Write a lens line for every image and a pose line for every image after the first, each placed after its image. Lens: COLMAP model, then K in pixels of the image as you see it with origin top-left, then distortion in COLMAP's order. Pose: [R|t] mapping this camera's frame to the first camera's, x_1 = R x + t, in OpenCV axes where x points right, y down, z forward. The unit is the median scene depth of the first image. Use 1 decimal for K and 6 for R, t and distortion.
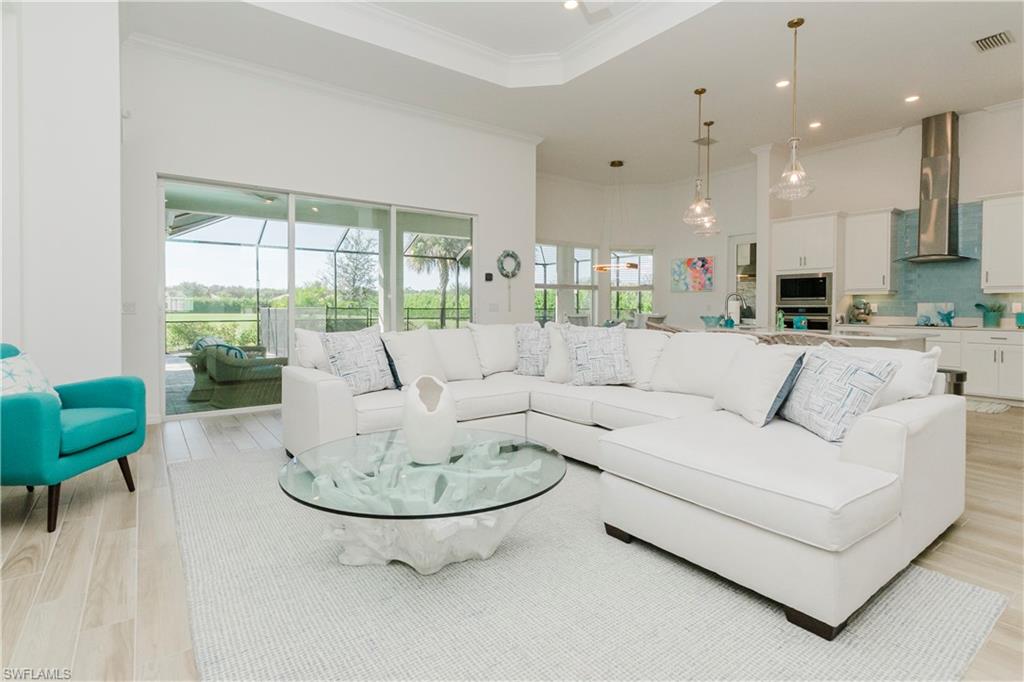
lens RADIAL K [[499.0, 0, 519.1], [0, 499.0, 317.2], [0, 0, 1]] dist [0.002233, 0.000956]
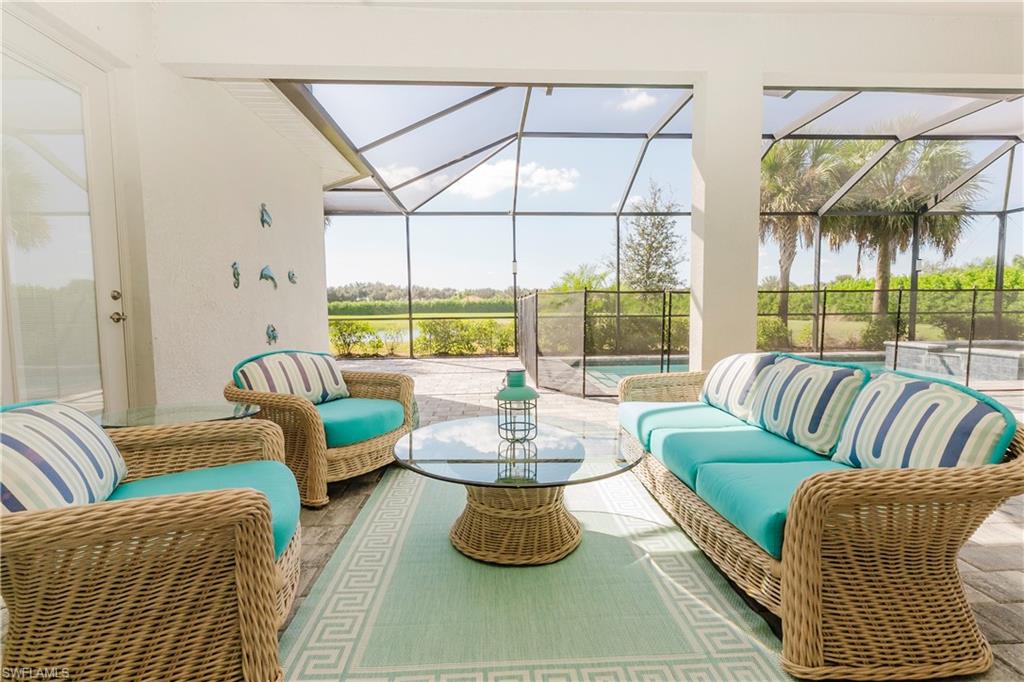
lens RADIAL K [[487.8, 0, 513.7], [0, 487.8, 343.9], [0, 0, 1]] dist [0.002655, 0.001375]
pose [[0.826134, 0.031446, -0.562595, -0.108524], [0.001628, 0.998304, 0.058190, 0.003337], [0.563471, -0.048989, 0.824682, 0.369520]]
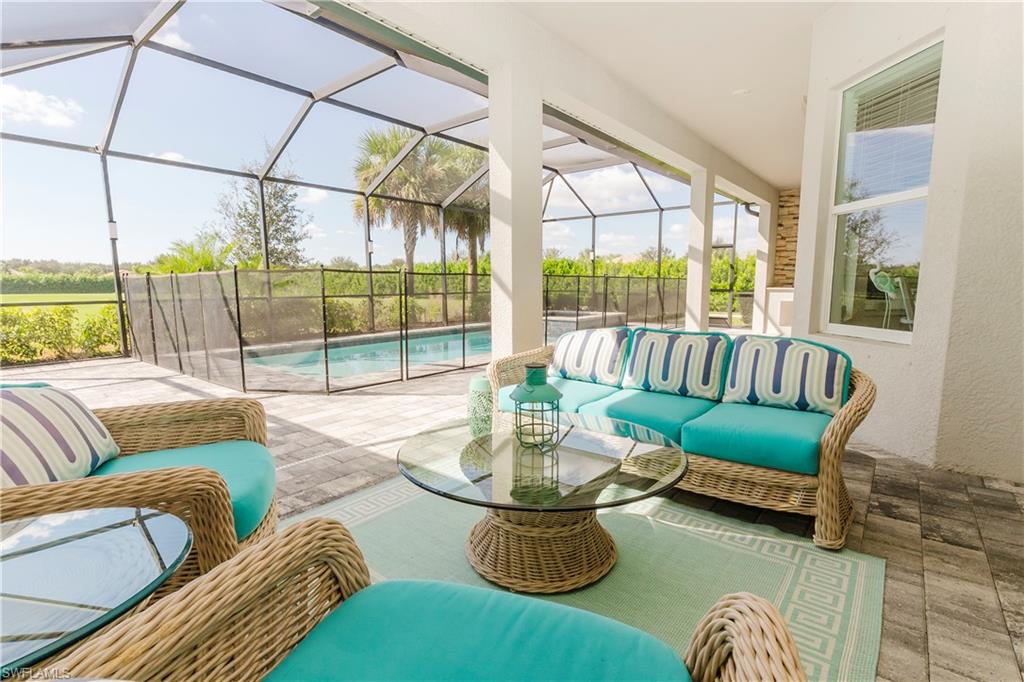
lens RADIAL K [[487.8, 0, 513.7], [0, 487.8, 343.9], [0, 0, 1]] dist [0.002655, 0.001375]
pose [[0.971312, -0.036799, 0.234943, -0.224363], [0.011889, 0.994234, 0.106572, 0.000614], [-0.237510, -0.100722, 0.966149, 0.370203]]
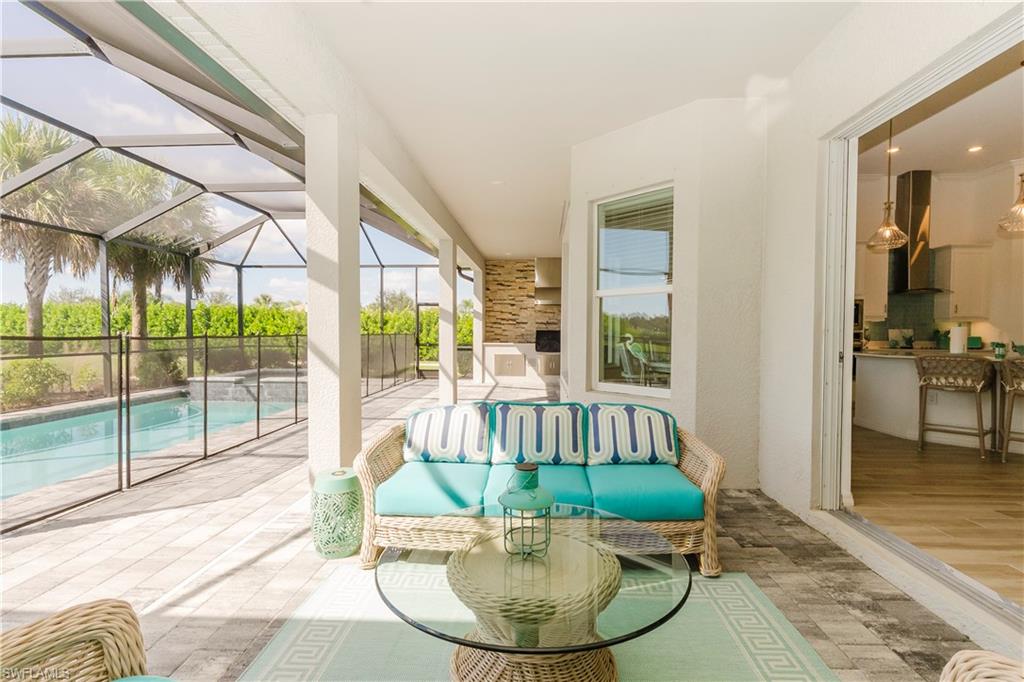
lens RADIAL K [[487.8, 0, 513.7], [0, 487.8, 343.9], [0, 0, 1]] dist [0.002655, 0.001375]
pose [[0.642458, -0.023290, 0.765967, -0.281175], [0.014640, 0.999729, 0.018119, -0.012275], [-0.766181, -0.000427, 0.642625, 0.416228]]
